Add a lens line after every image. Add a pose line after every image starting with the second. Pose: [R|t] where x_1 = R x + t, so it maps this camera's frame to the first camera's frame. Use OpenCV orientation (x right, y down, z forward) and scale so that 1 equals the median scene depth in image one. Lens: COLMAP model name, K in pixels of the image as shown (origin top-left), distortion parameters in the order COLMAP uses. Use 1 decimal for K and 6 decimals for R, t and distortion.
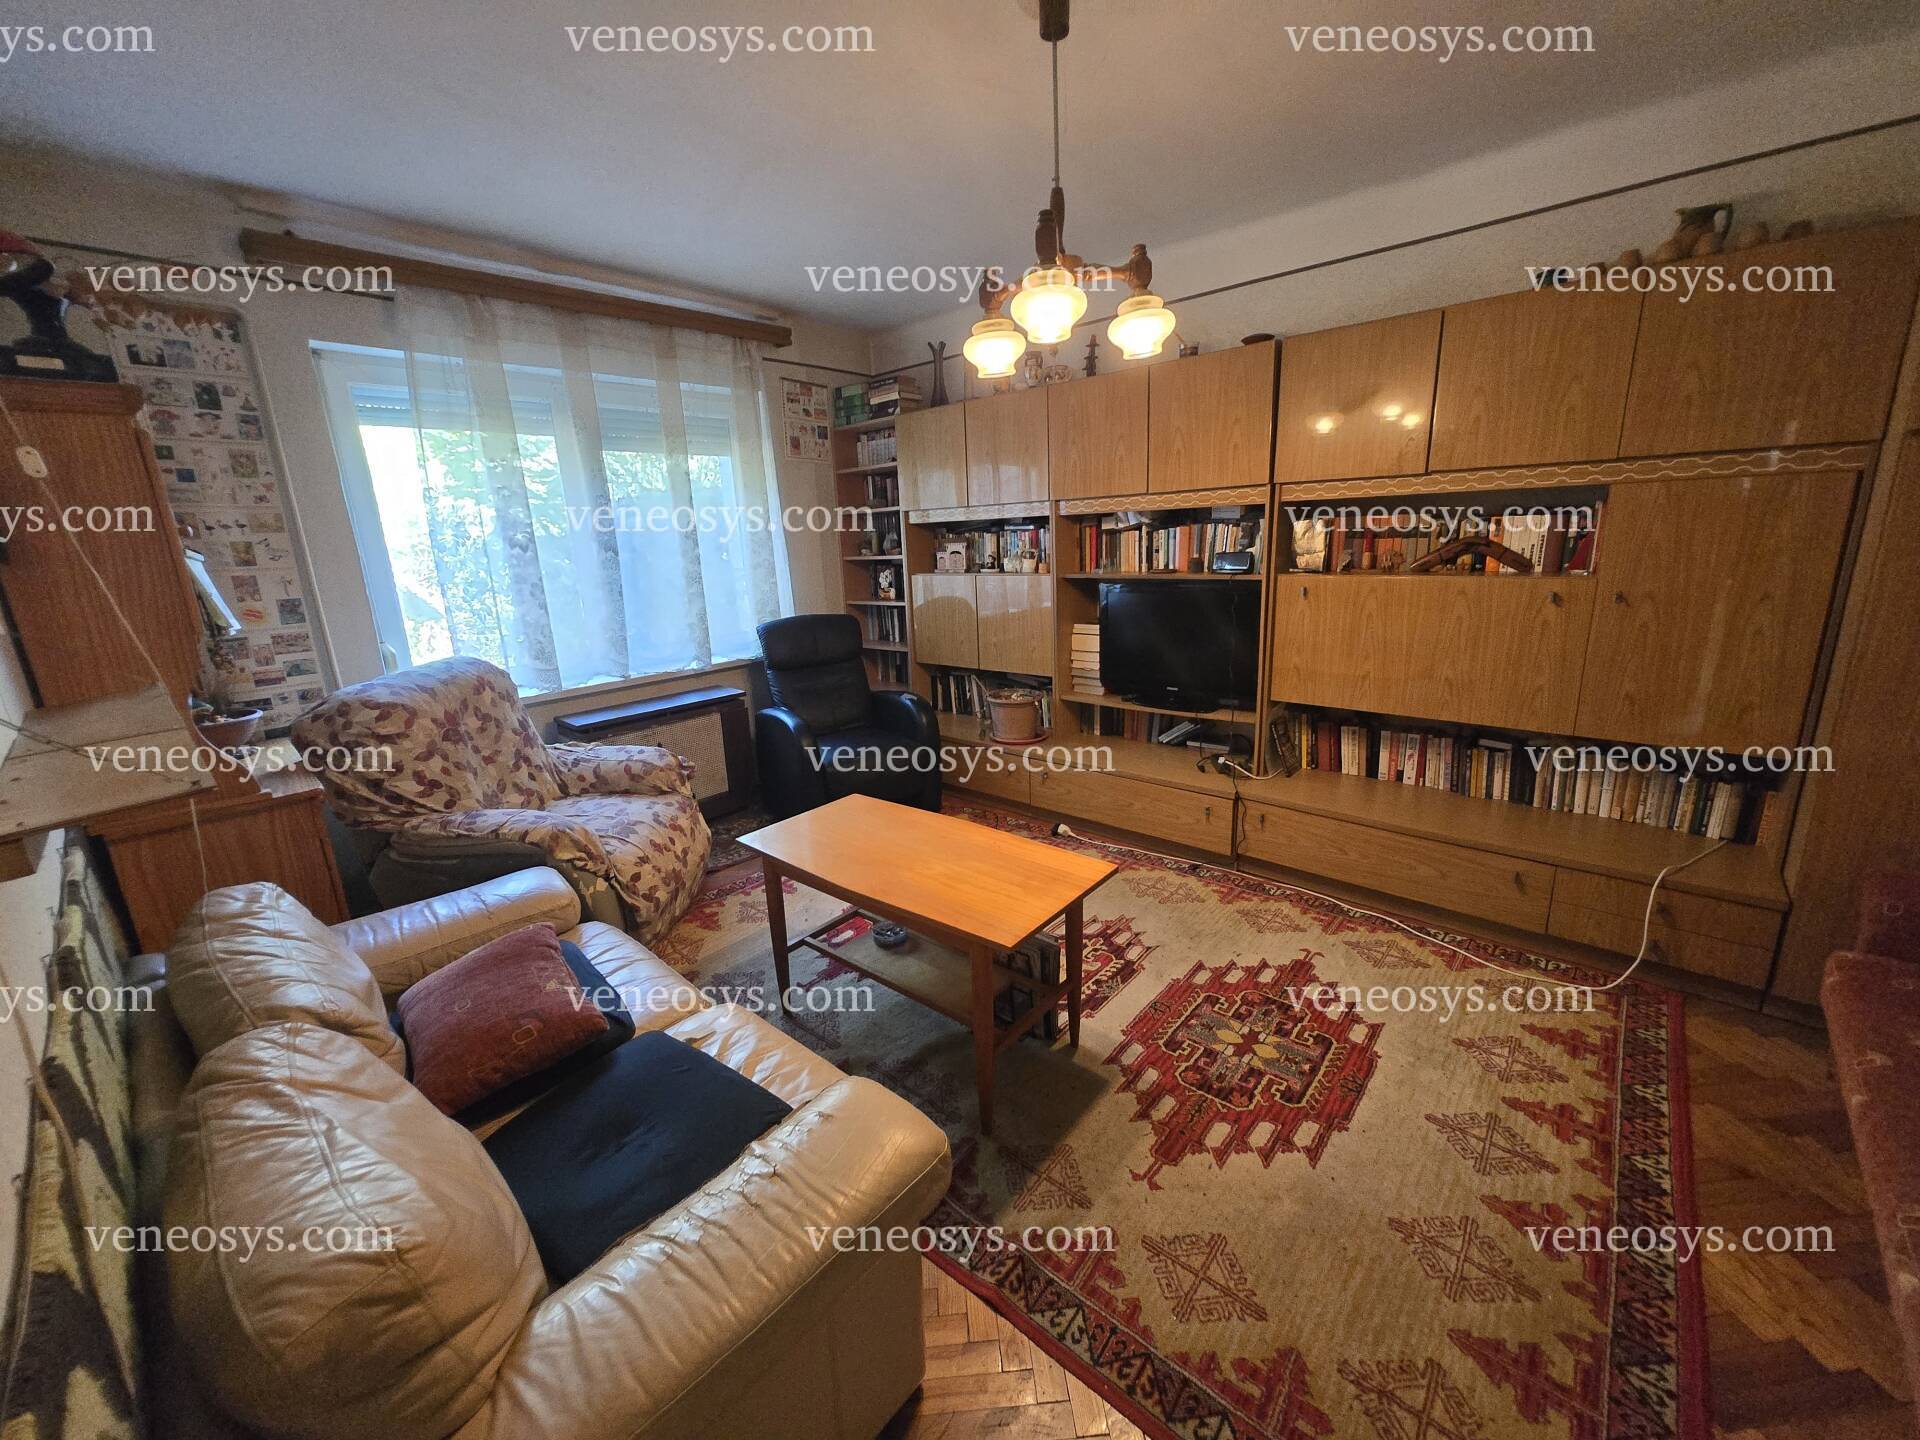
lens RADIAL K [[742.7, 0, 962.8], [0, 742.7, 717.2], [0, 0, 1]] dist [-0.002723, -0.000142]
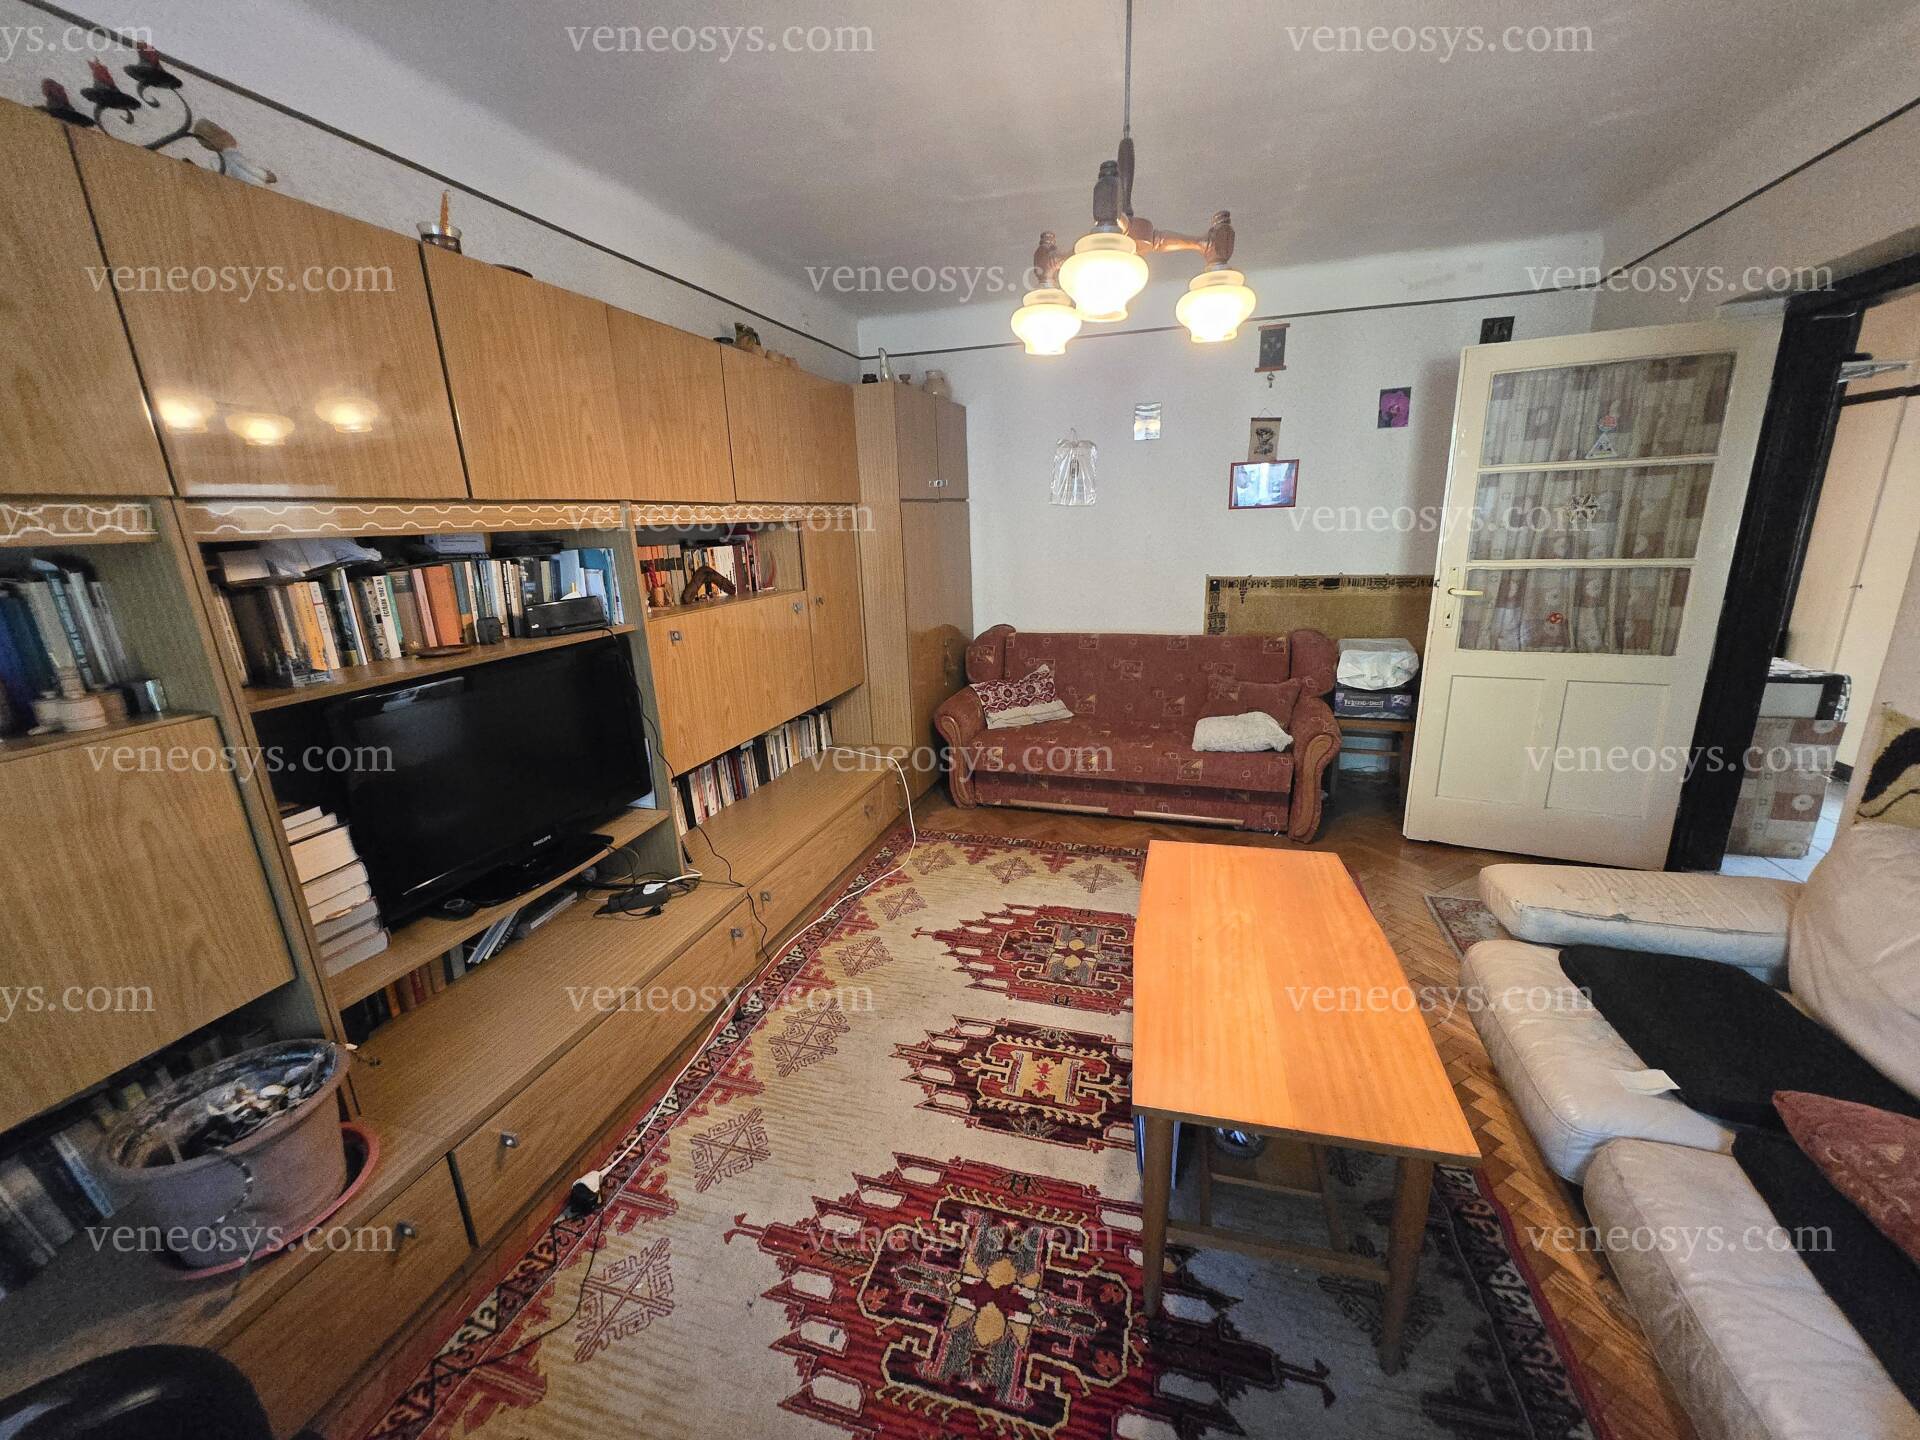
lens RADIAL K [[742.7, 0, 962.8], [0, 742.7, 717.2], [0, 0, 1]] dist [-0.002723, -0.000142]
pose [[-0.406537, -0.180749, 0.895577, -0.448787], [0.277033, 0.909699, 0.309356, -0.272886], [-0.870621, 0.373869, -0.319753, 1.100237]]
